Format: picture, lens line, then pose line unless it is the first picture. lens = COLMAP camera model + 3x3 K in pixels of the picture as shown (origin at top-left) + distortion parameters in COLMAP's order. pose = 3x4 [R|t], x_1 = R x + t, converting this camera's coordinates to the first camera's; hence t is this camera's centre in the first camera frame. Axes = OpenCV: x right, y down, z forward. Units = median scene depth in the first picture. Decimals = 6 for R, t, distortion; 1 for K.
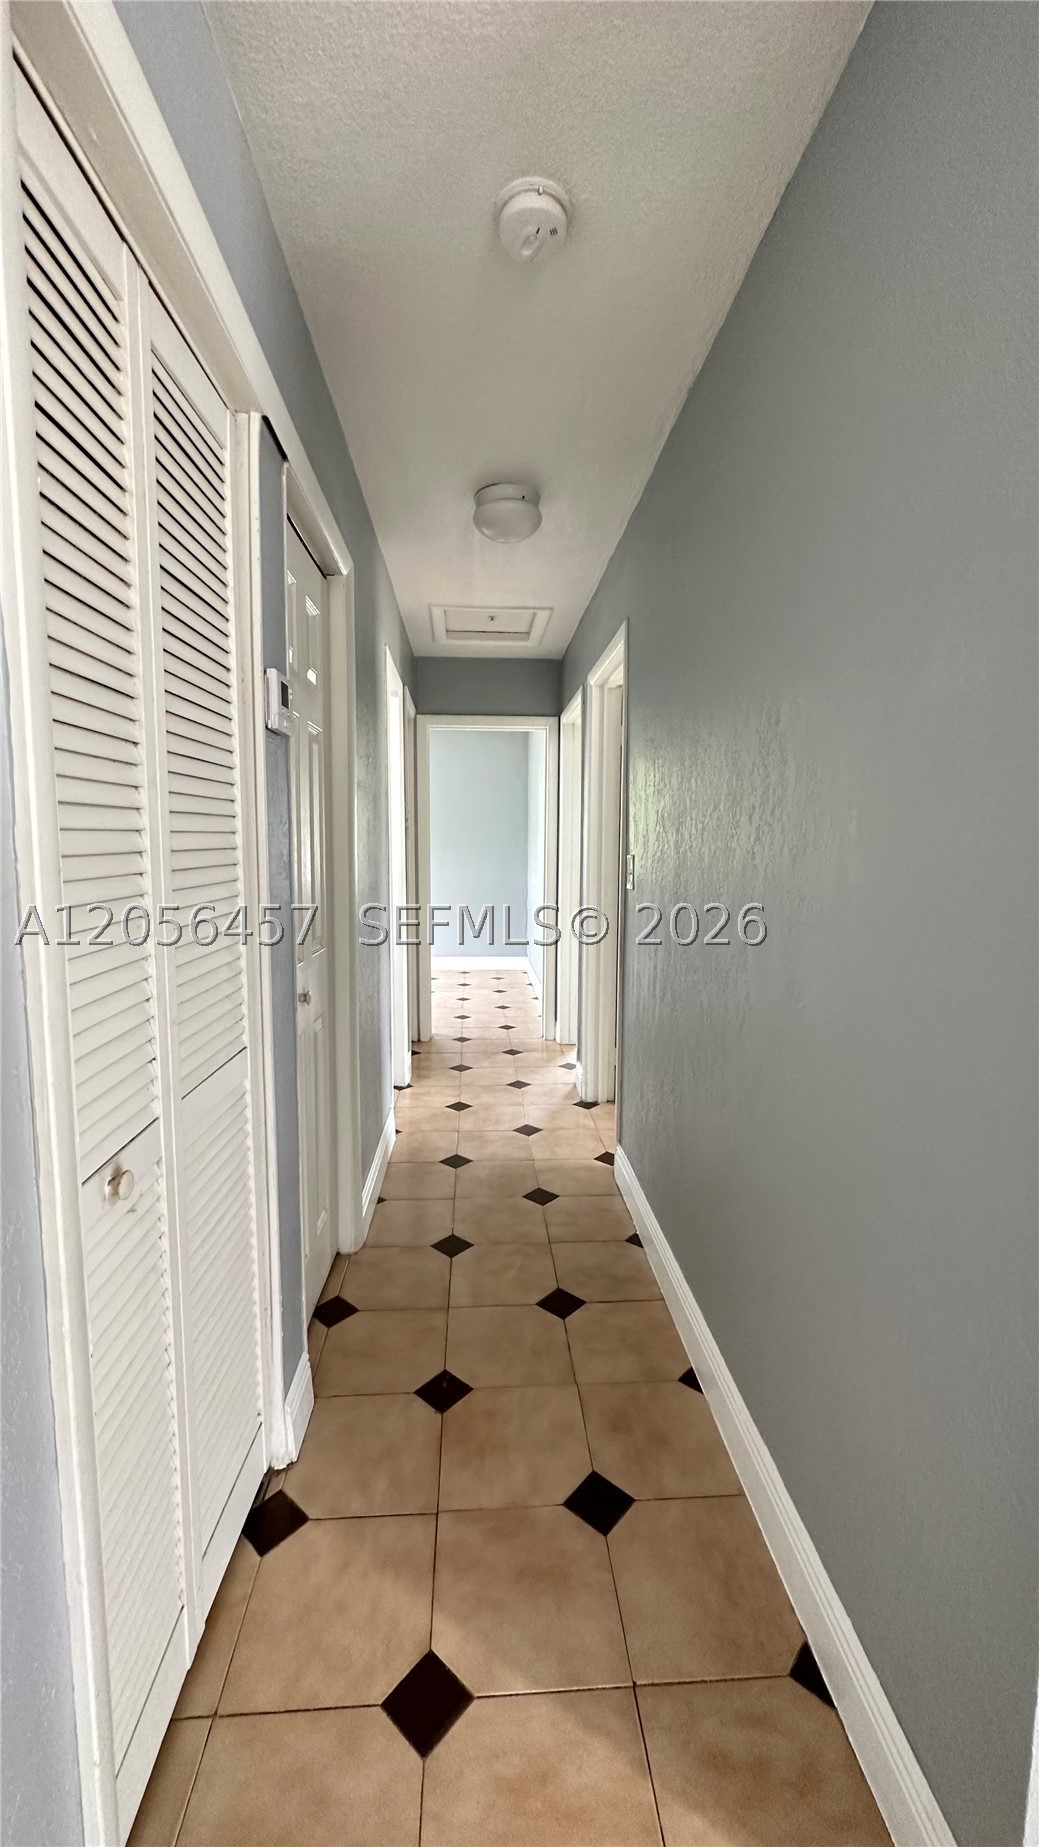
lens RADIAL K [[740.6, 0, 514.1], [0, 740.6, 916.7], [0, 0, 1]] dist [0.017461, -0.000059]
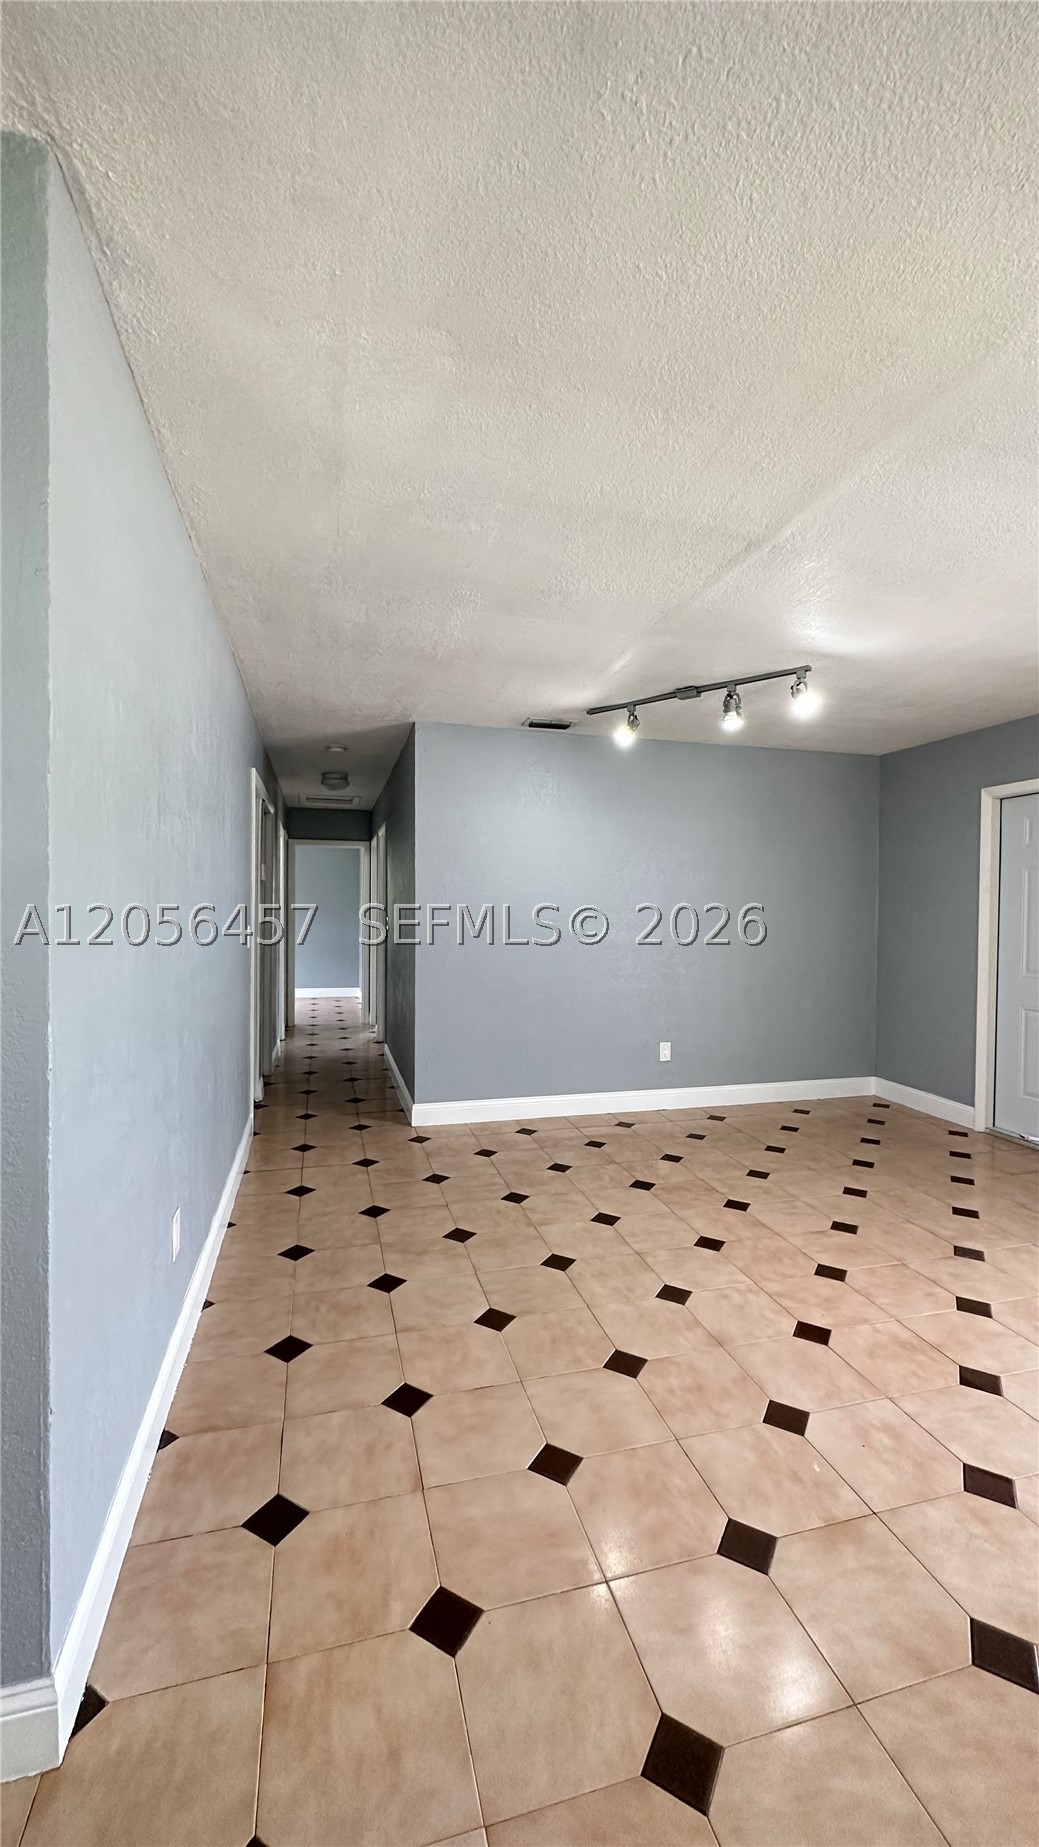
lens RADIAL K [[740.6, 0, 514.1], [0, 740.6, 916.7], [0, 0, 1]] dist [0.017461, -0.000059]
pose [[0.980160, 0.008954, 0.198004, 0.044469], [0.007895, 0.996422, -0.084143, 0.068949], [-0.198049, 0.084037, 0.976583, -0.810789]]
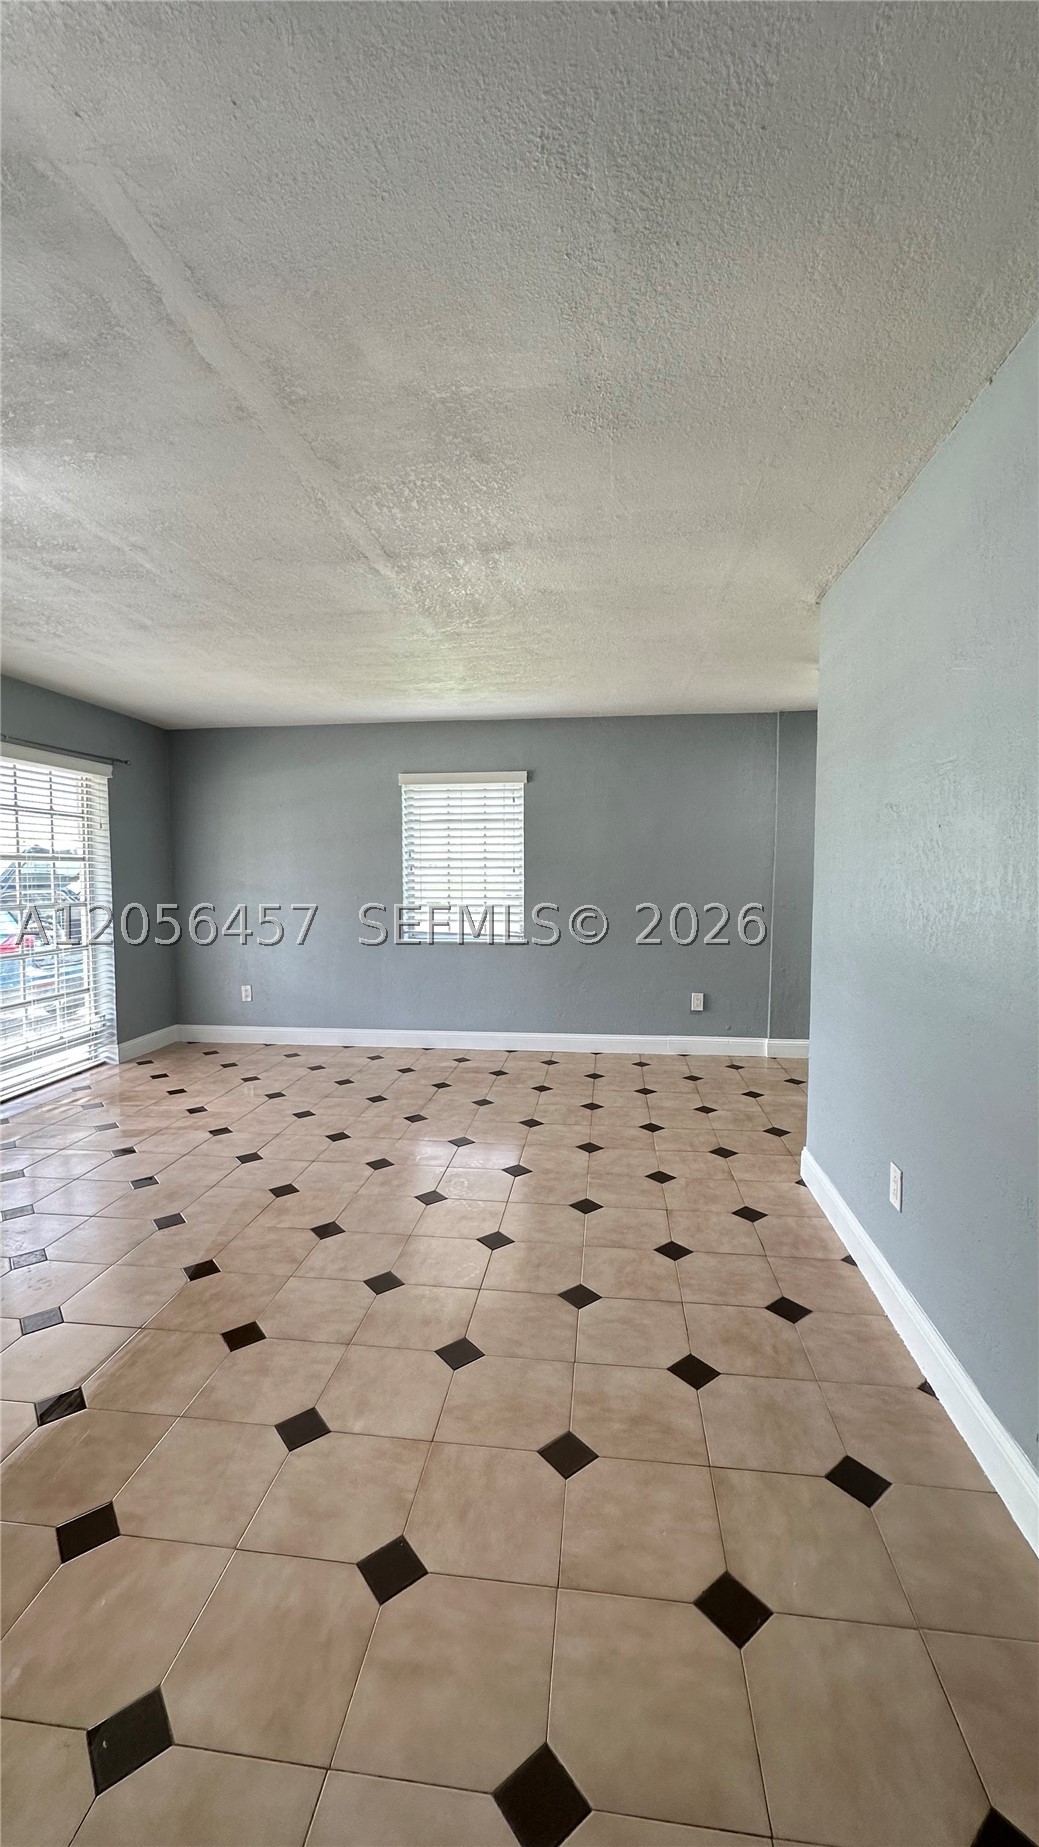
lens RADIAL K [[740.6, 0, 514.1], [0, 740.6, 916.7], [0, 0, 1]] dist [0.017461, -0.000059]
pose [[-0.982758, -0.011822, 0.184518, 0.310647], [0.016404, 0.988444, 0.150698, -0.504873], [-0.184167, 0.151127, -0.971207, 5.032987]]
